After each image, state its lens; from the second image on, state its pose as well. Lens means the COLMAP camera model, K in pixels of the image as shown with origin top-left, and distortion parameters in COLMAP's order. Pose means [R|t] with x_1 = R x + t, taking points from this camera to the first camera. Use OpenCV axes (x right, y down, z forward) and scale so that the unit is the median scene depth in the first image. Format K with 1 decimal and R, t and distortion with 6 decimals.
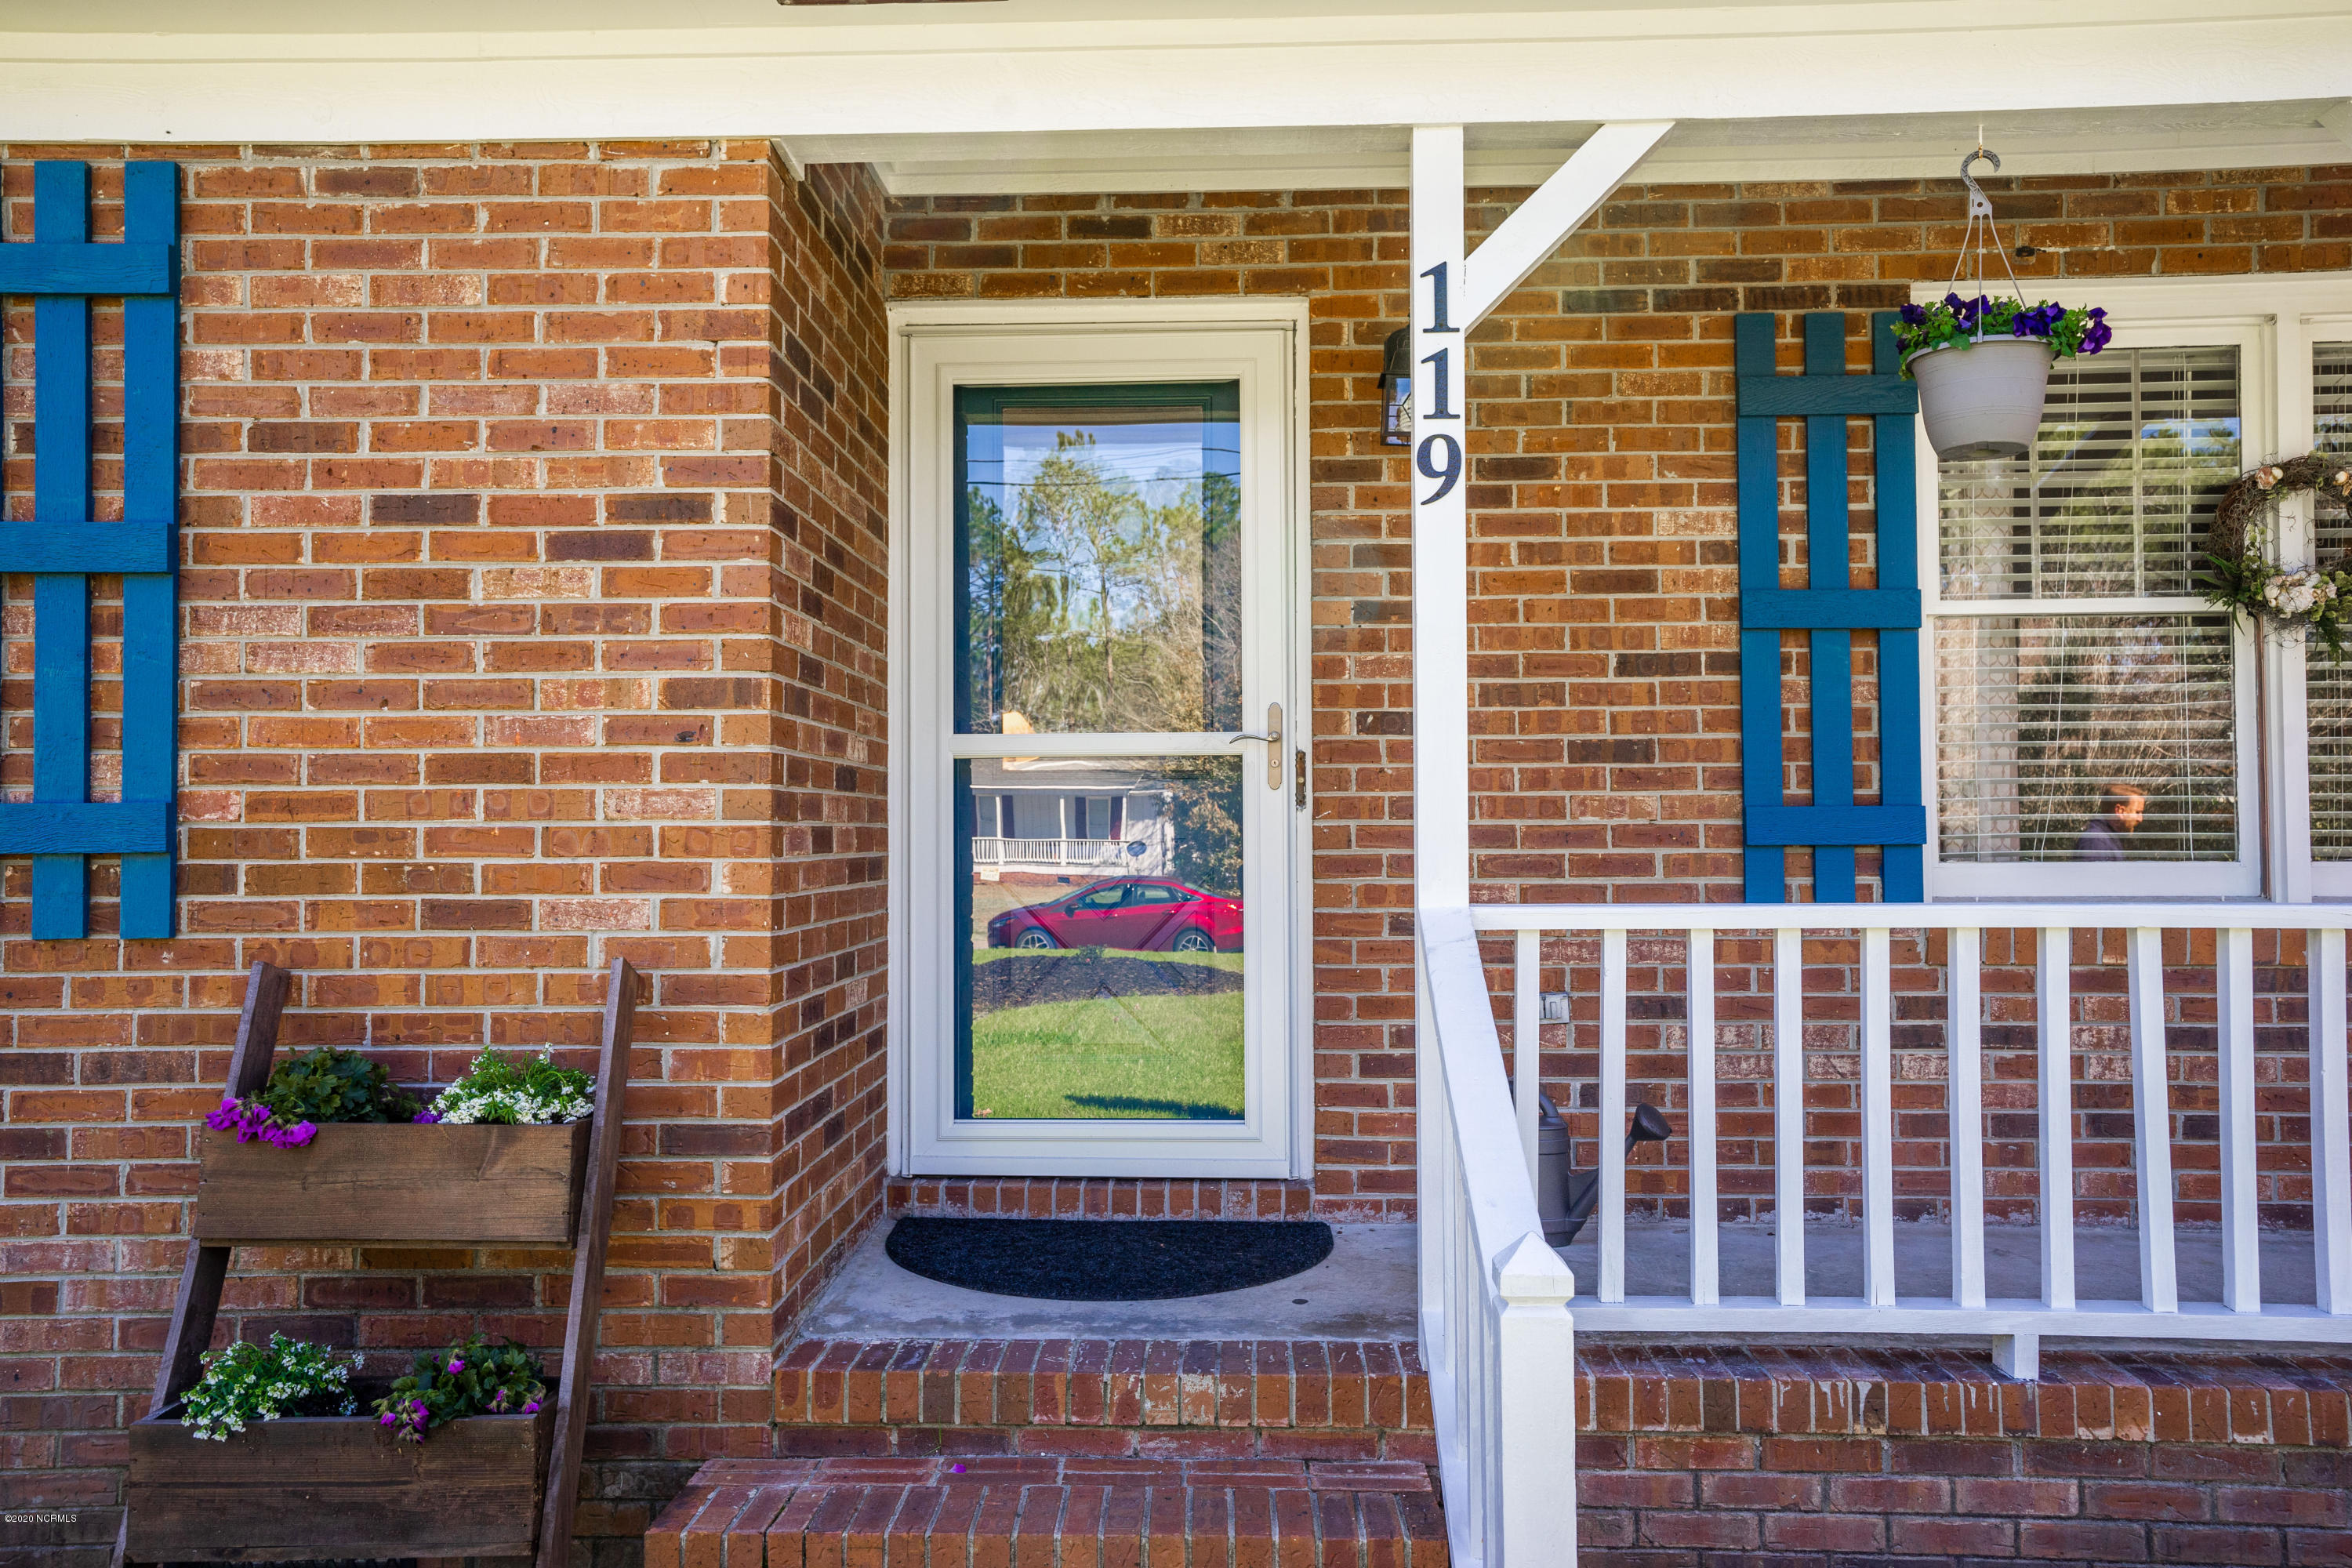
lens RADIAL K [[1834.8, 0, 1176.0], [0, 1834.8, 784.0], [0, 0, 1]] dist [-0.002995, 0.065737]
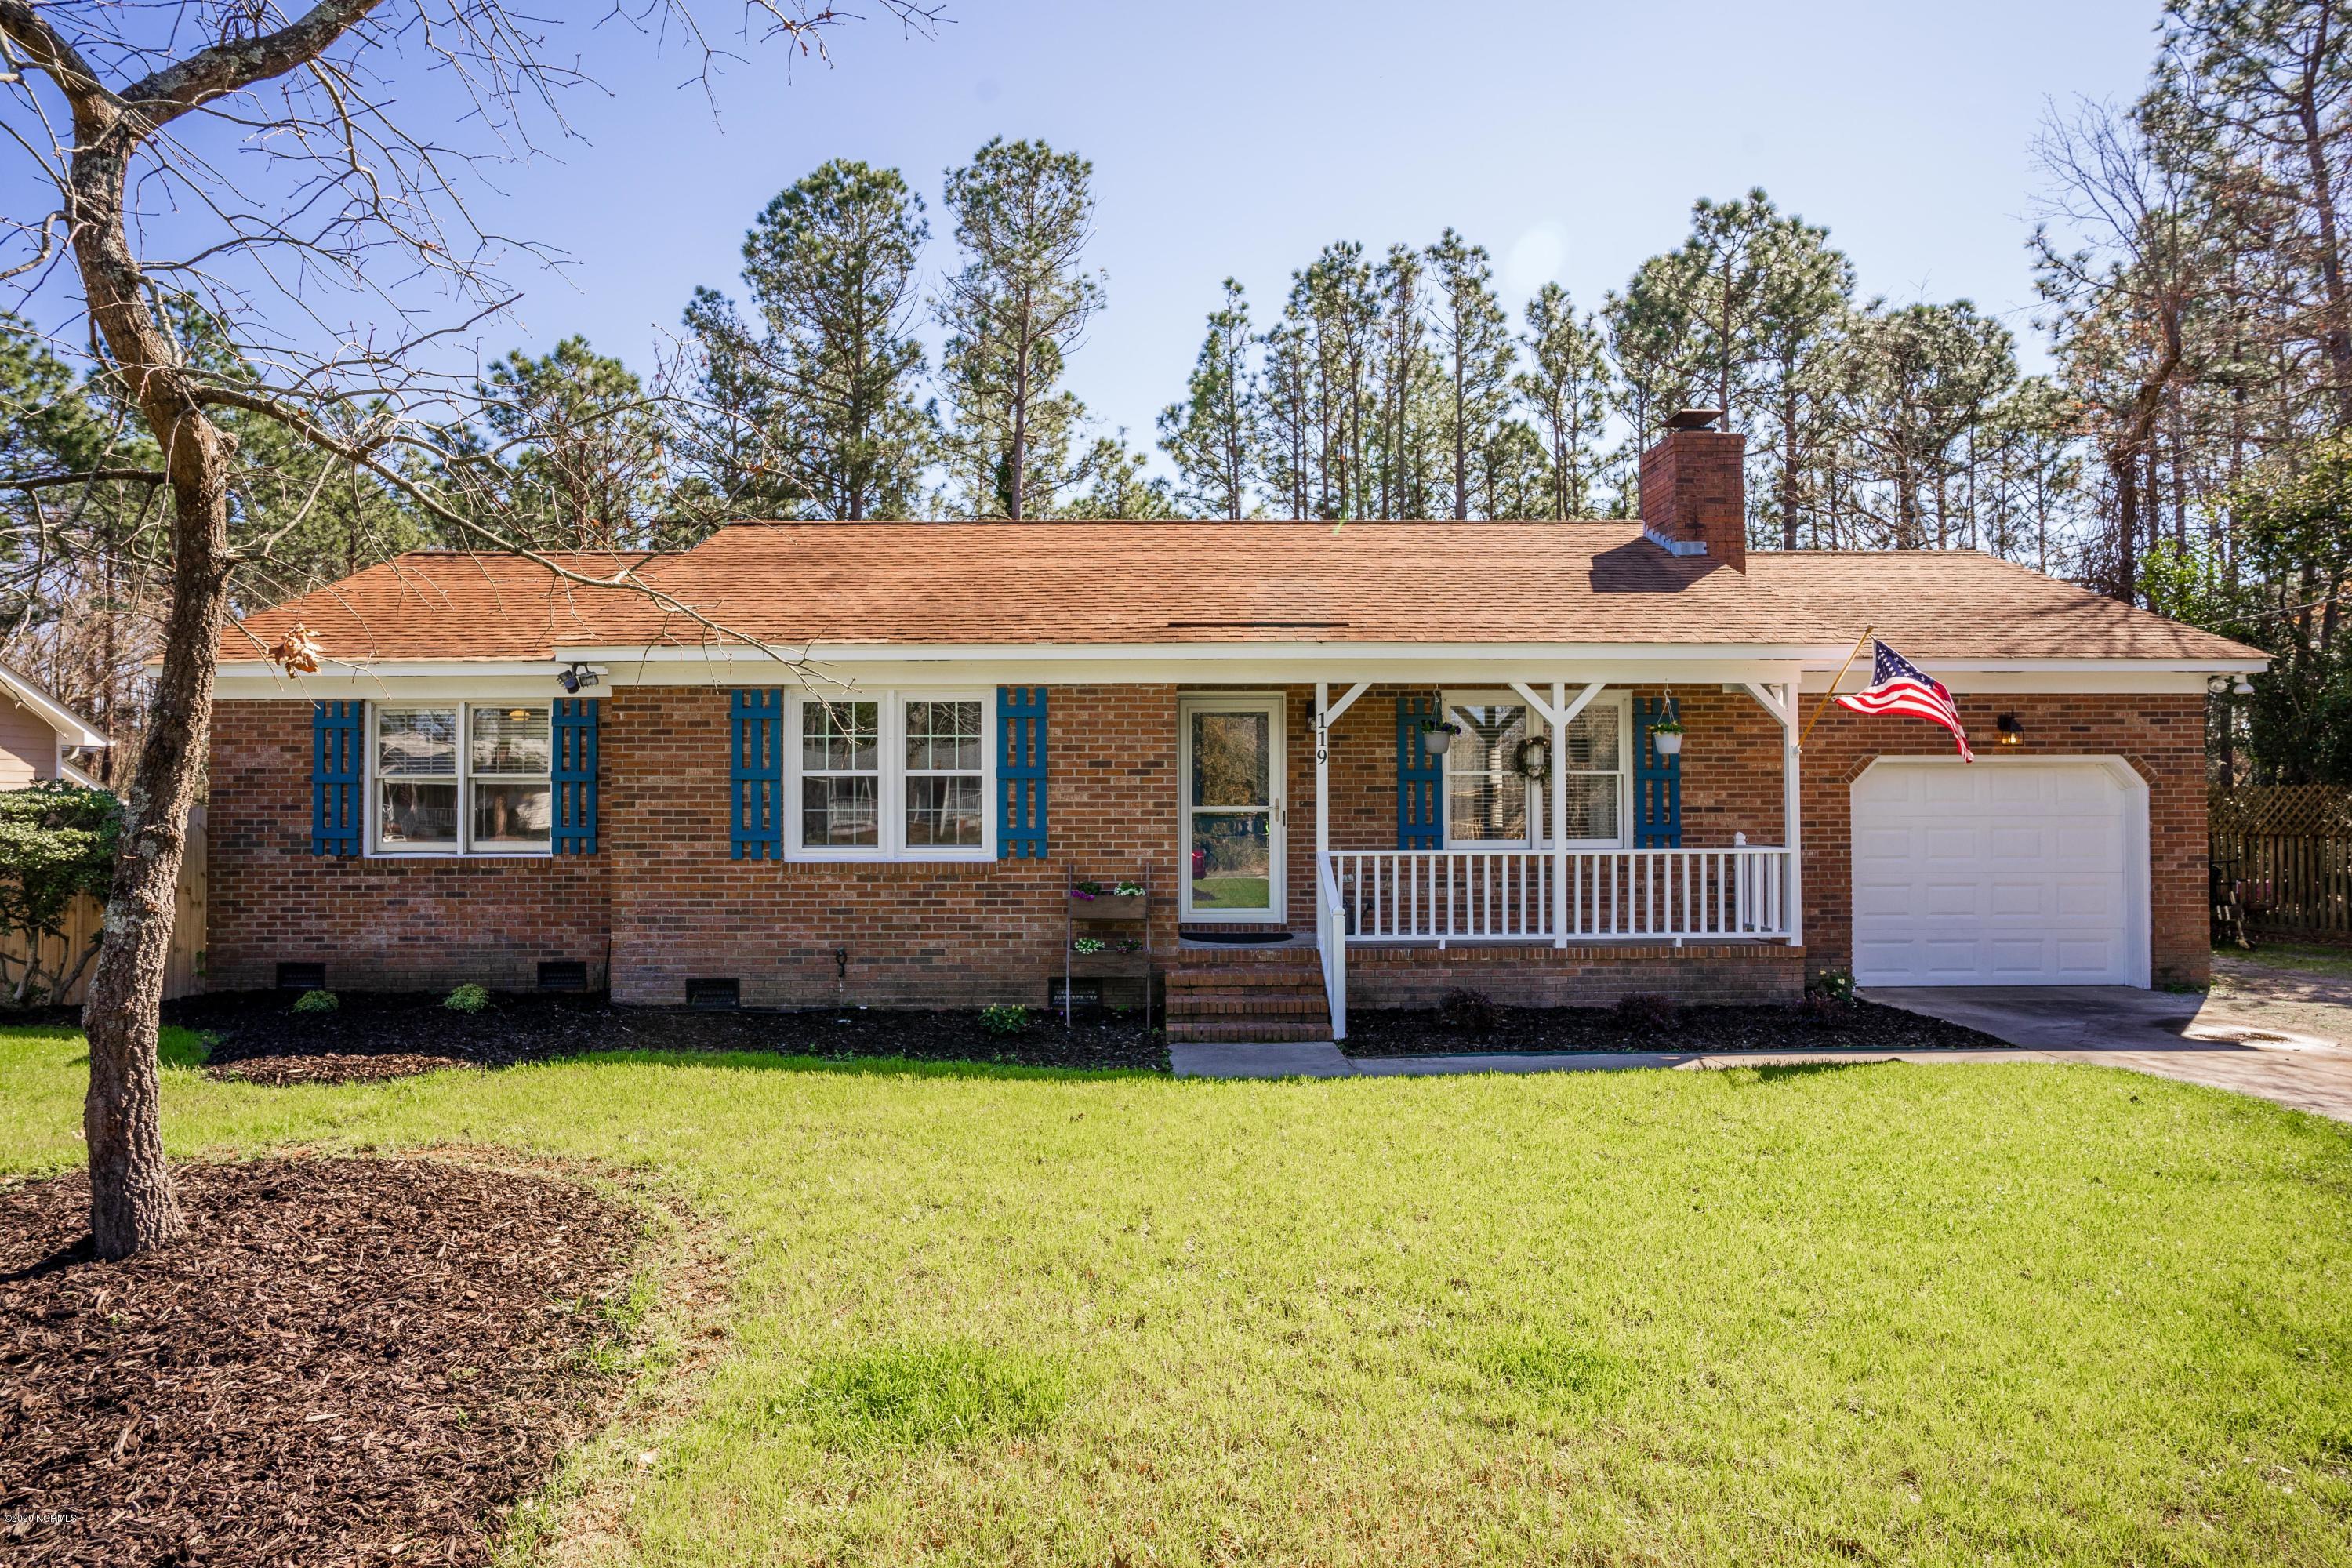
lens RADIAL K [[1373.7, 0, 1172.3], [0, 1373.7, 781.3], [0, 0, 1]] dist [-0.068381, 0.051718]
pose [[0.998850, 0.001453, 0.047921, -0.377503], [-0.001913, 0.999953, 0.009557, -0.133784], [-0.047905, -0.009638, 0.998805, -2.305408]]
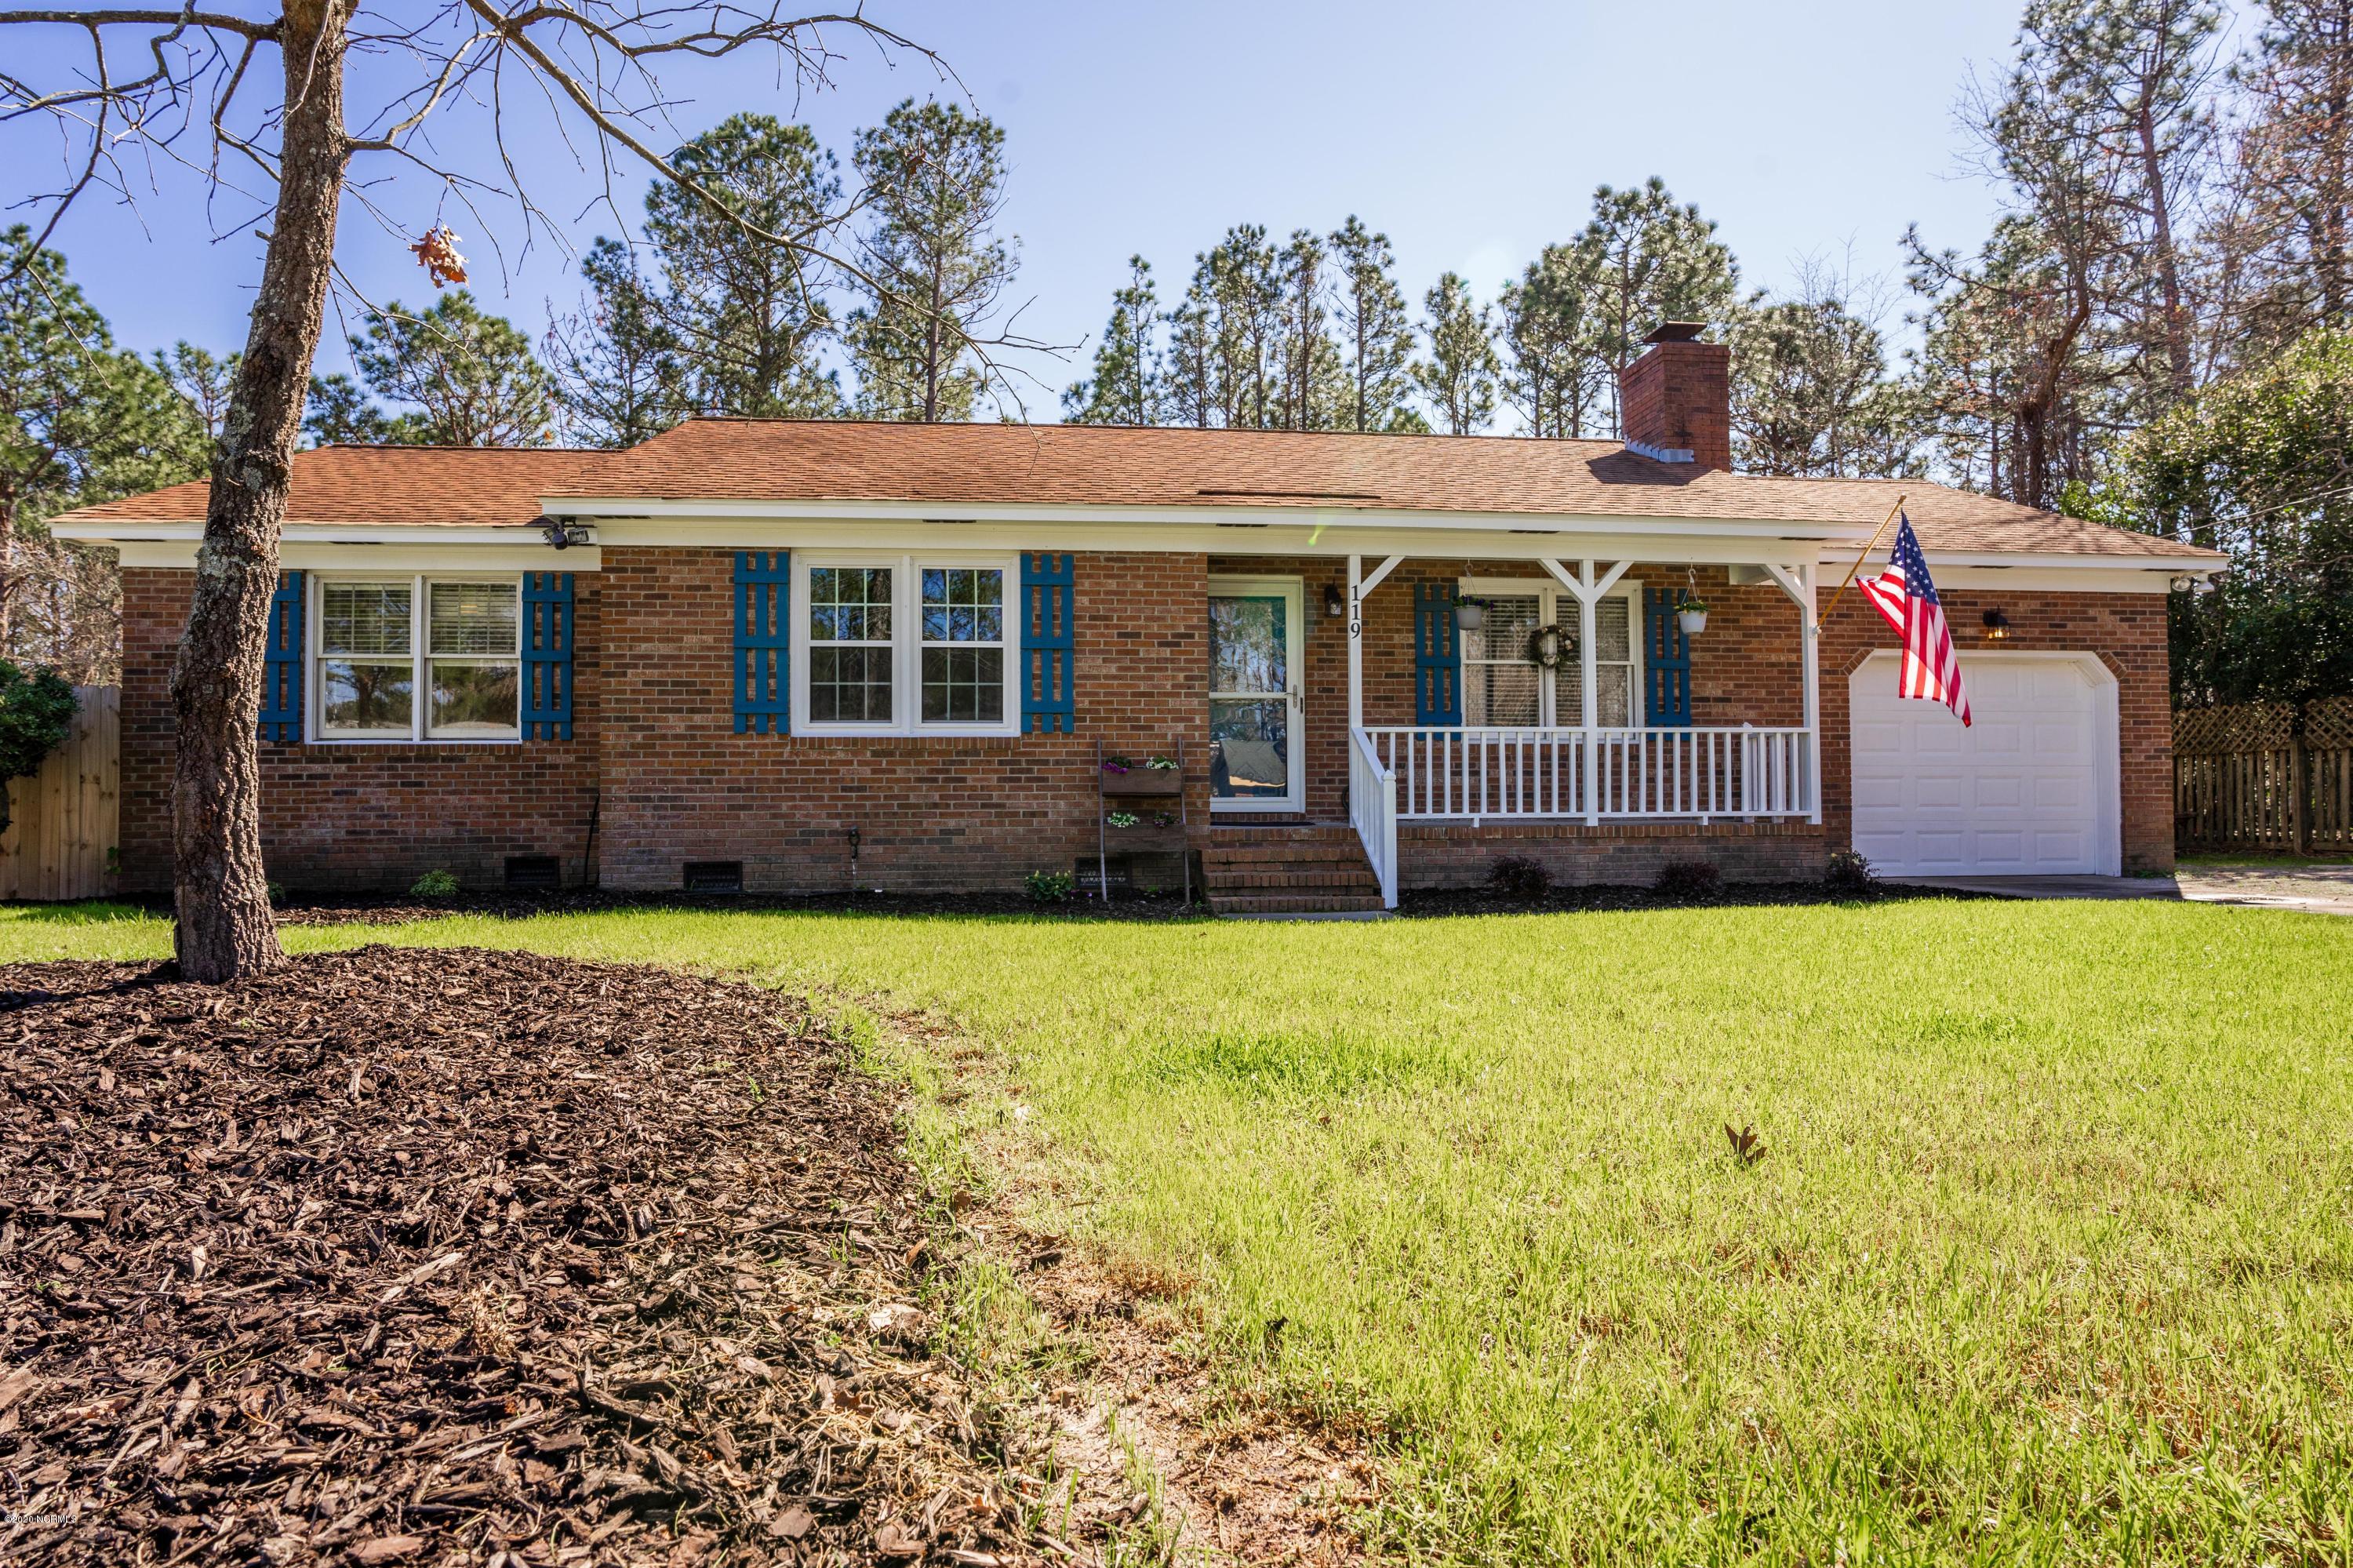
lens RADIAL K [[1349.6, 0, 1176.5], [0, 1349.6, 784.0], [0, 0, 1]] dist [-0.067940, 0.047528]
pose [[0.989178, 0.000536, 0.146716, -0.734821], [-0.001714, 0.999967, 0.007902, 0.171190], [-0.146707, -0.008068, 0.989147, -2.093771]]
